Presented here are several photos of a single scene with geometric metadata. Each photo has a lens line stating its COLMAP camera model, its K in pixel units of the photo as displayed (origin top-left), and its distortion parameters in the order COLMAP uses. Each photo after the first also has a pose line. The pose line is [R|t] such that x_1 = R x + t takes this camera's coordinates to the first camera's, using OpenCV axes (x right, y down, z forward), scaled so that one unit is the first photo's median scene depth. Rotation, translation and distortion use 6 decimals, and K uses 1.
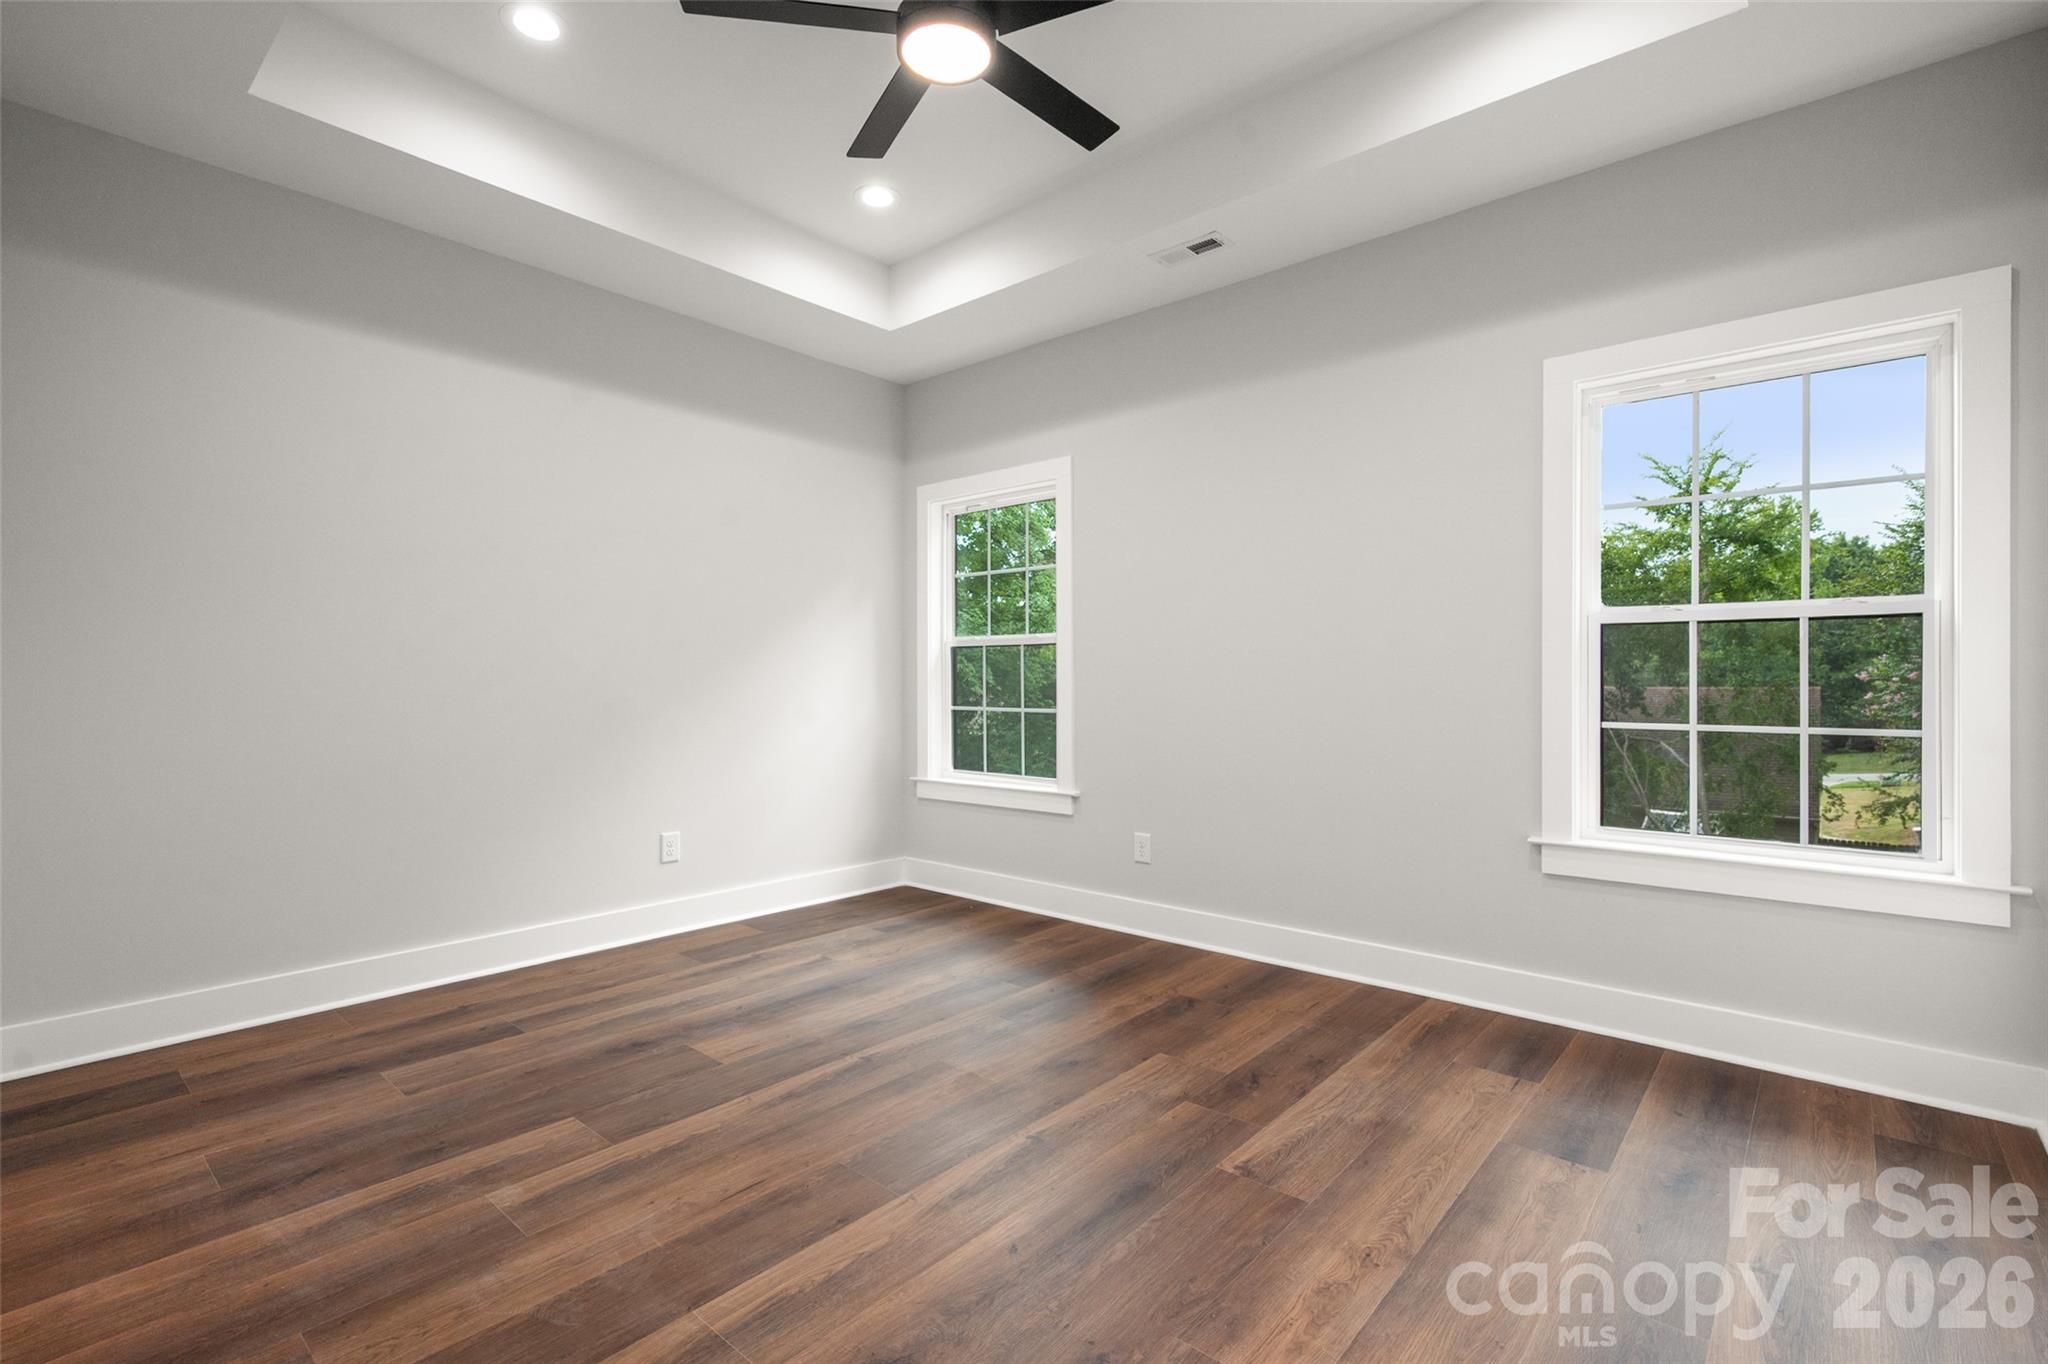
lens RADIAL K [[955.1, 0, 1012.0], [0, 955.1, 695.1], [0, 0, 1]] dist [0.002231, 0.000153]
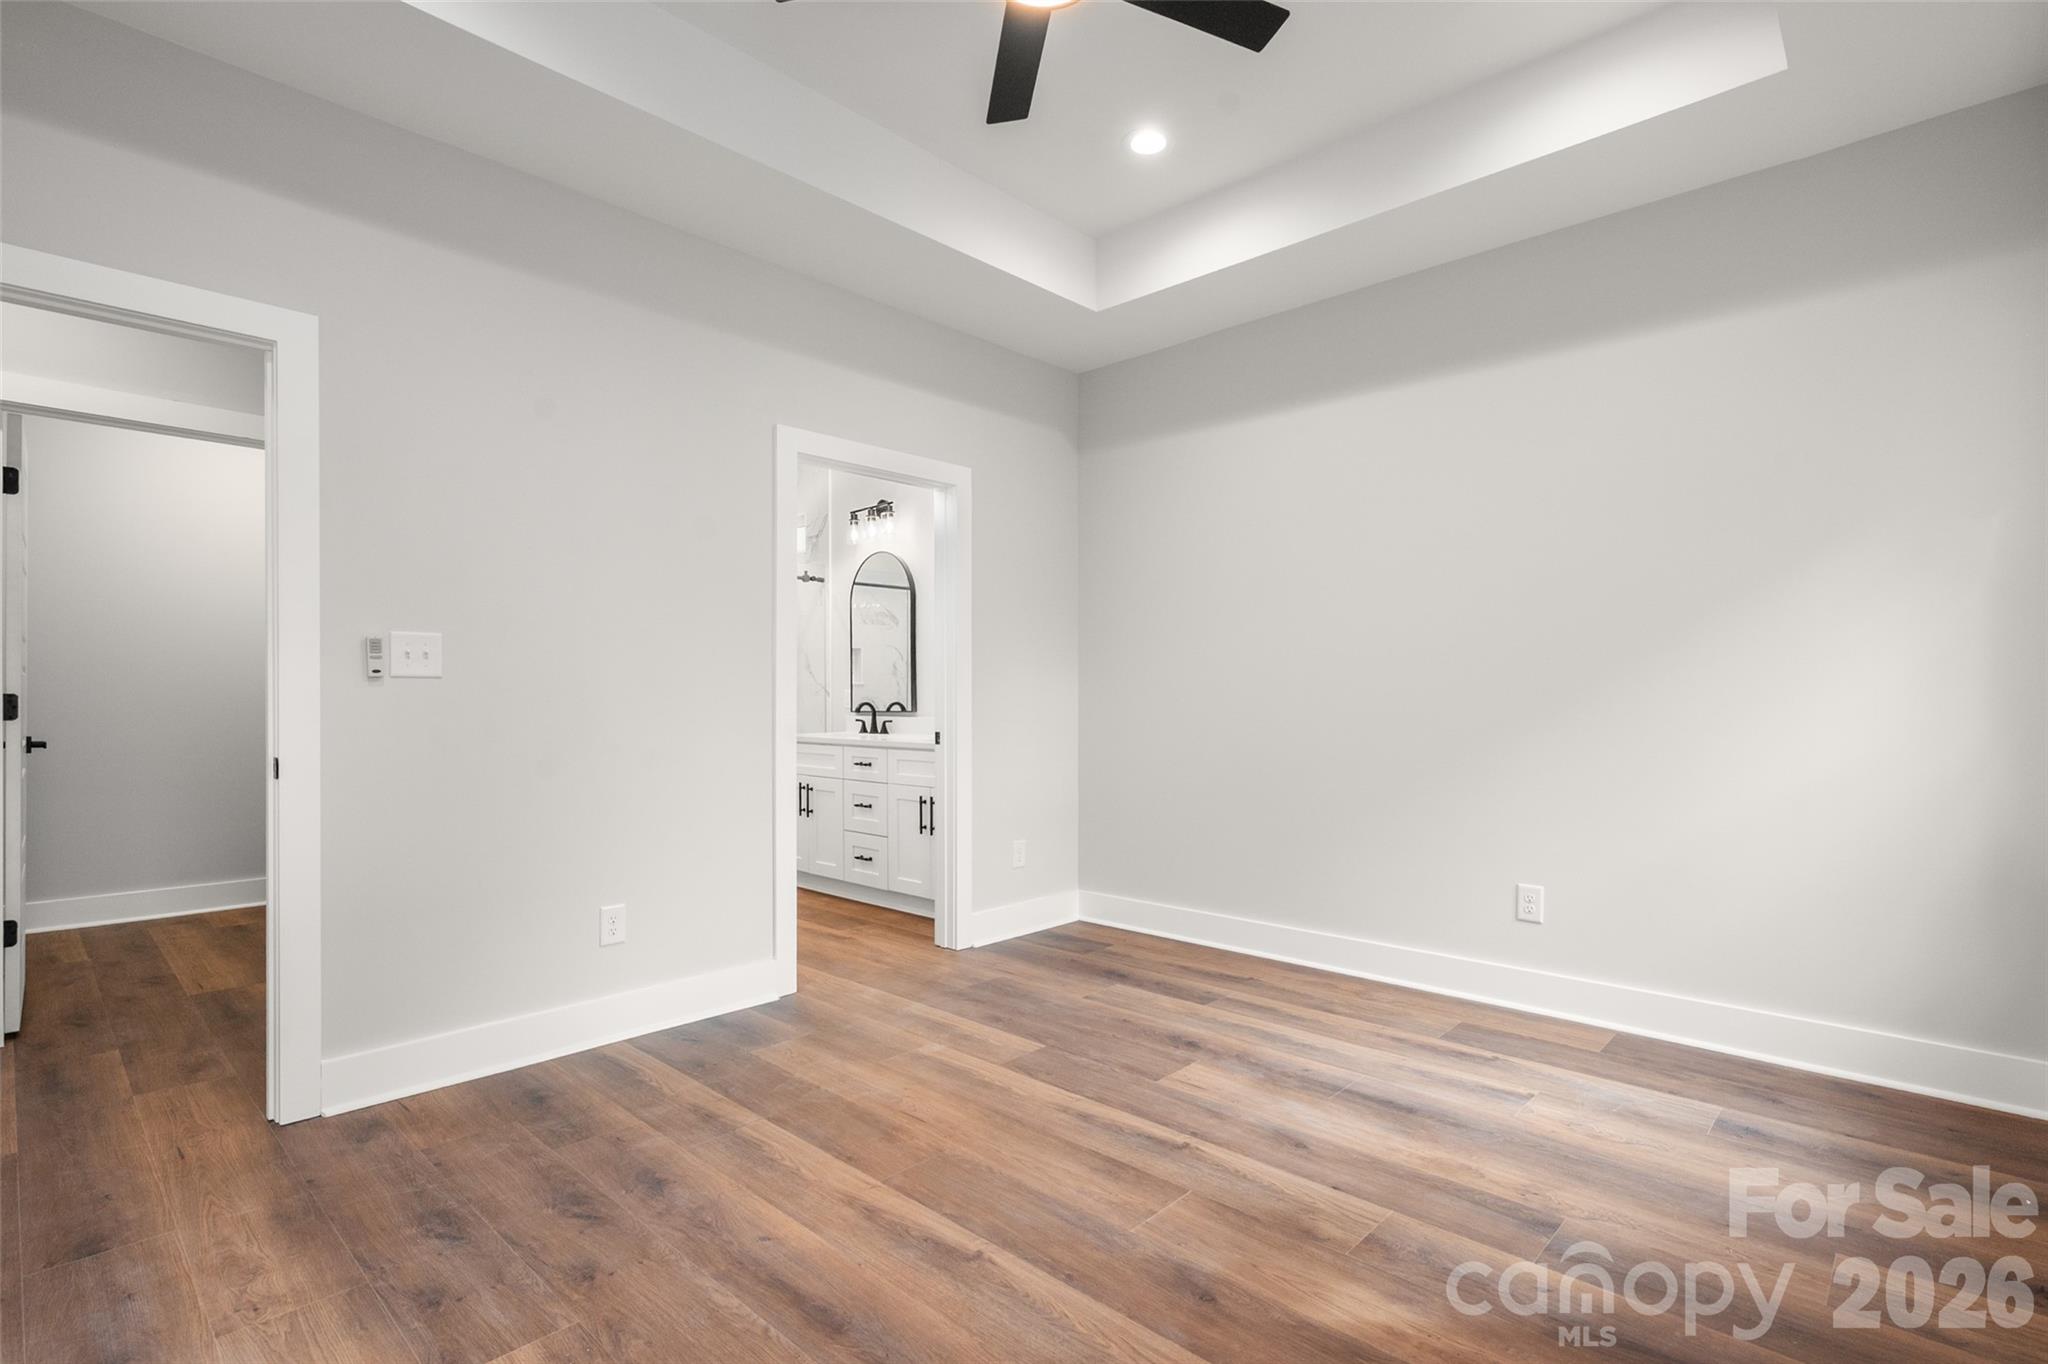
lens RADIAL K [[955.1, 0, 1012.0], [0, 955.1, 695.1], [0, 0, 1]] dist [0.002231, 0.000153]
pose [[-0.044463, -0.002216, -0.999009, 0.718800], [-0.012116, 0.999925, -0.001678, -0.017159], [0.998938, 0.012030, -0.044486, 0.899053]]
